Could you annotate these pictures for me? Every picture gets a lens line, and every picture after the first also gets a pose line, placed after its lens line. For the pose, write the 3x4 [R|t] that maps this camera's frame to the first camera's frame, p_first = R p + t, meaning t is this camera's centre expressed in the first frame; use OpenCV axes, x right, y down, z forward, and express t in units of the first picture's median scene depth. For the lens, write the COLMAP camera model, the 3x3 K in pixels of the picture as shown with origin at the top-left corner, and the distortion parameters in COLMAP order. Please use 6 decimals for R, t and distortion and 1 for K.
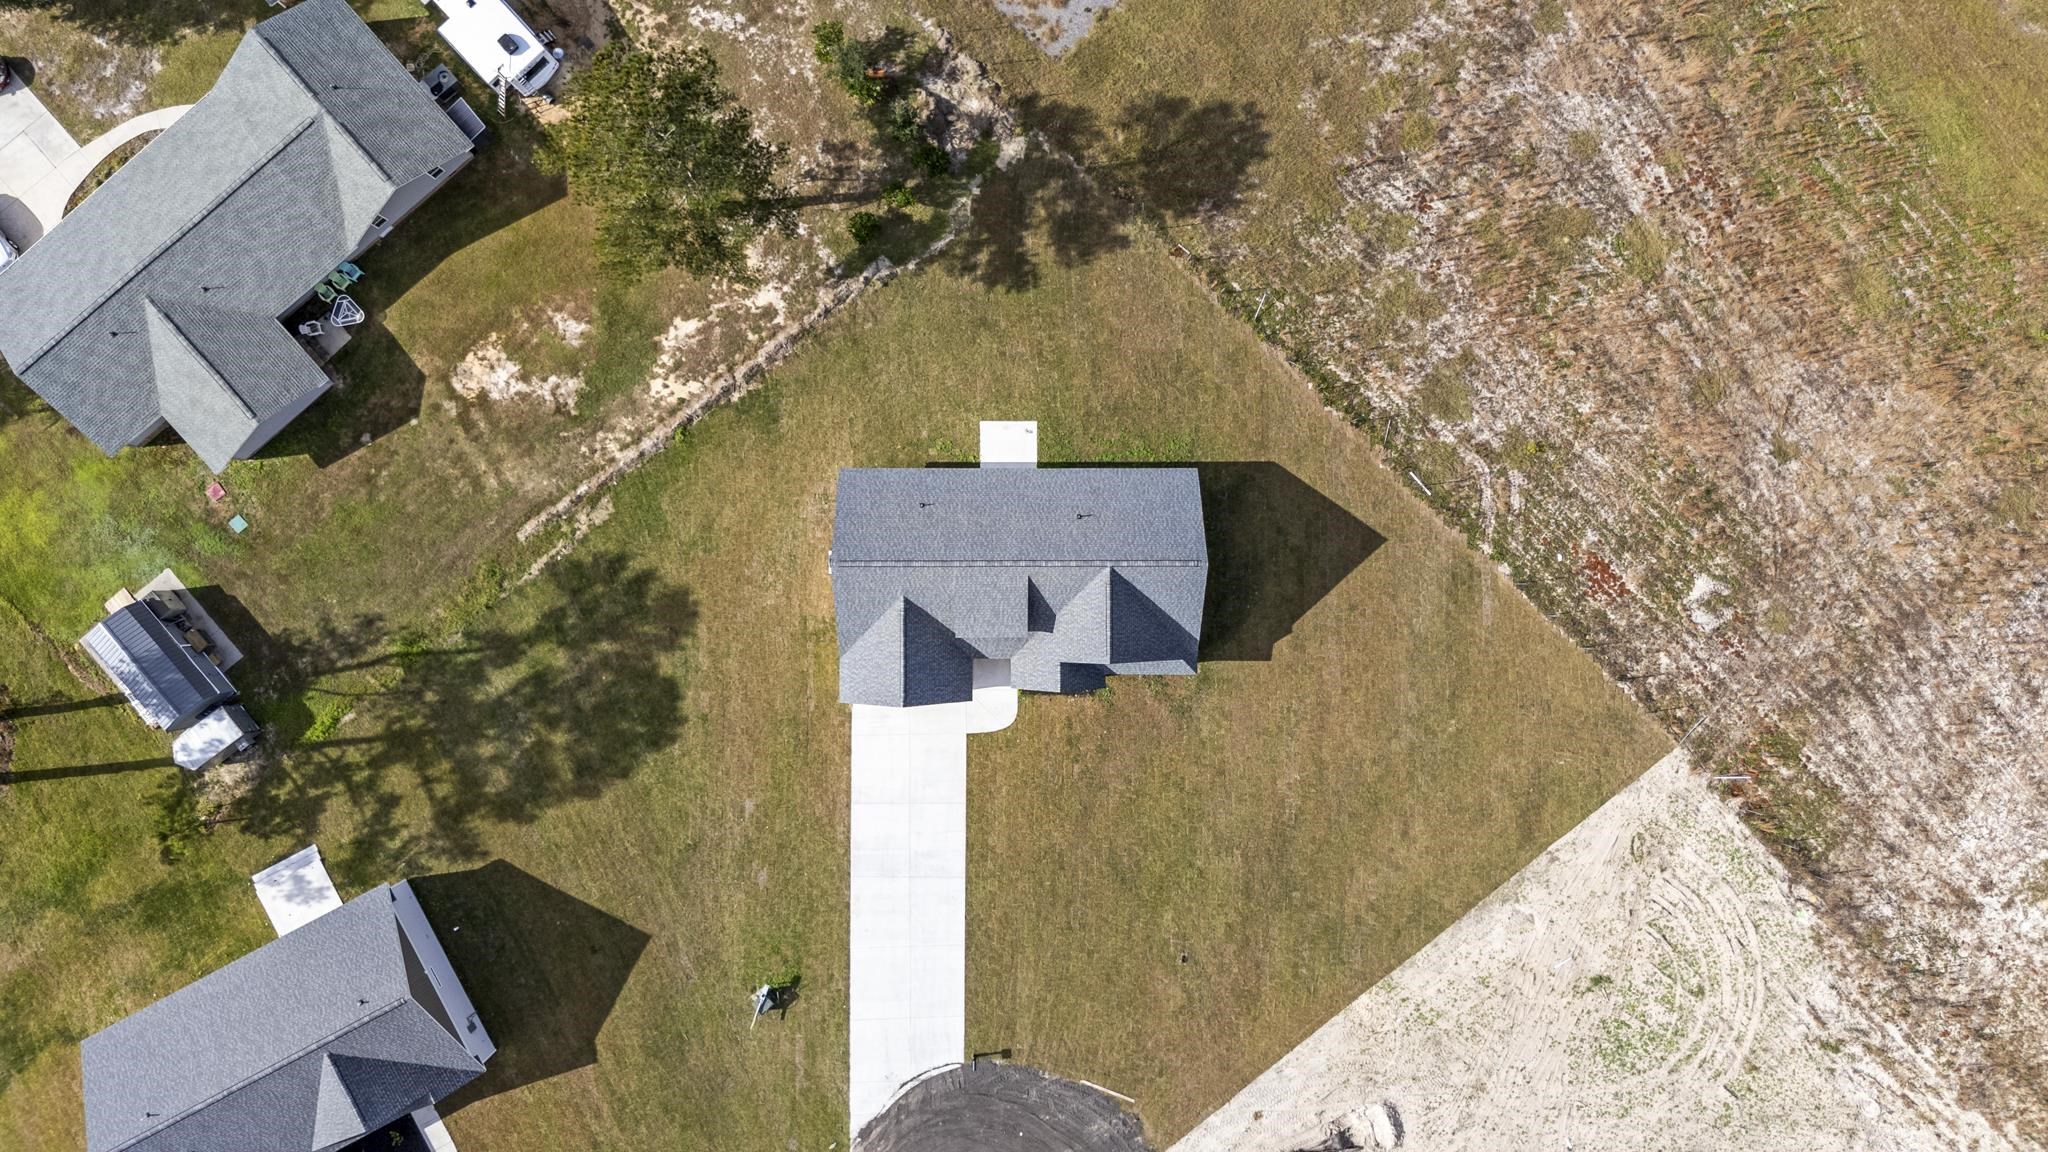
lens RADIAL K [[1482.3, 0, 1019.1], [0, 1482.3, 582.6], [0, 0, 1]] dist [0.045807, -0.042810]
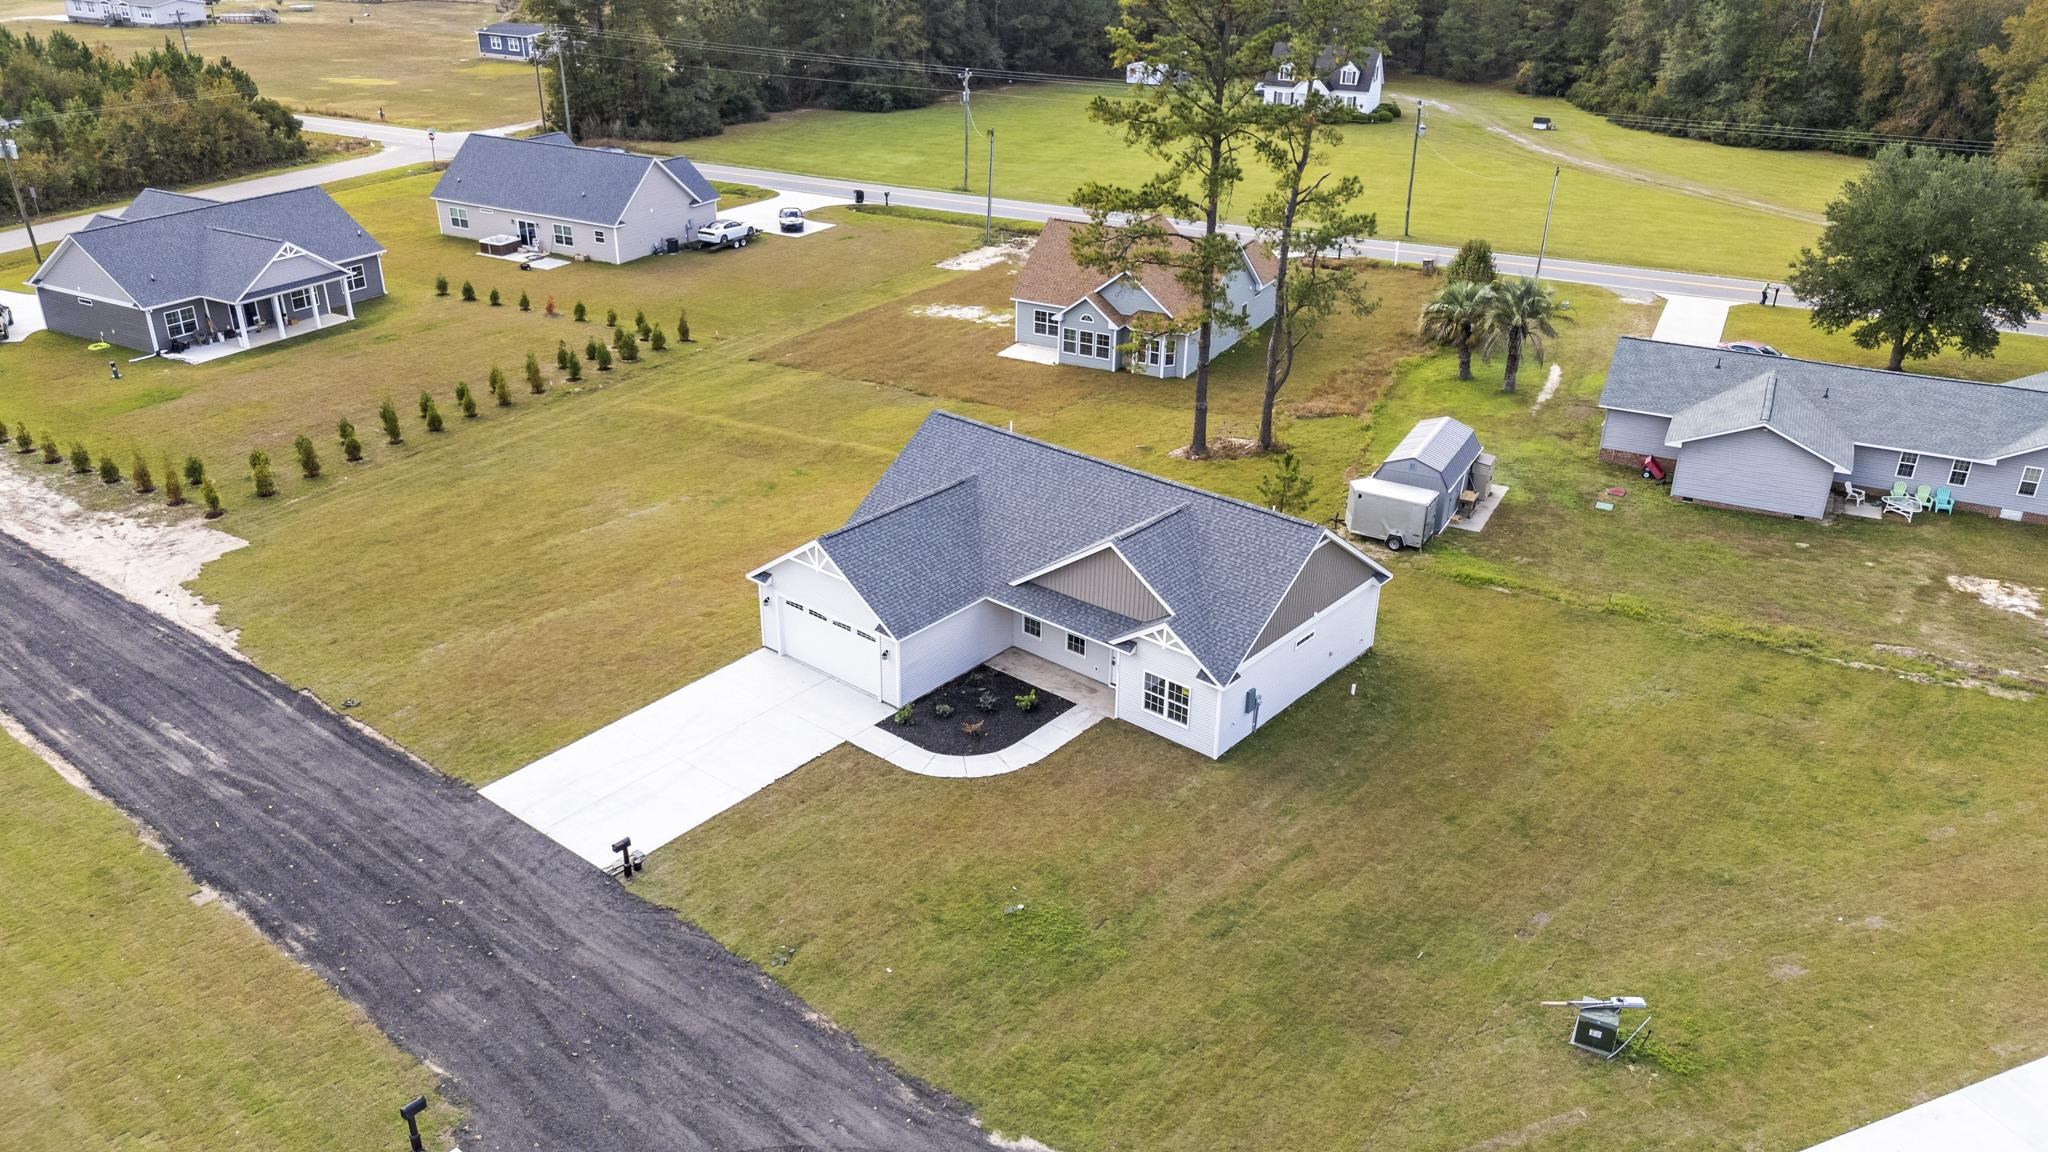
lens RADIAL K [[1494.2, 0, 1024.0], [0, 1494.2, 576.0], [0, 0, 1]] dist [0.111671, -0.167833]
pose [[0.377038, 0.392891, -0.838737, 0.096178], [-0.926190, 0.156180, -0.343192, 0.577875], [-0.003843, 0.906226, 0.422777, 0.677221]]
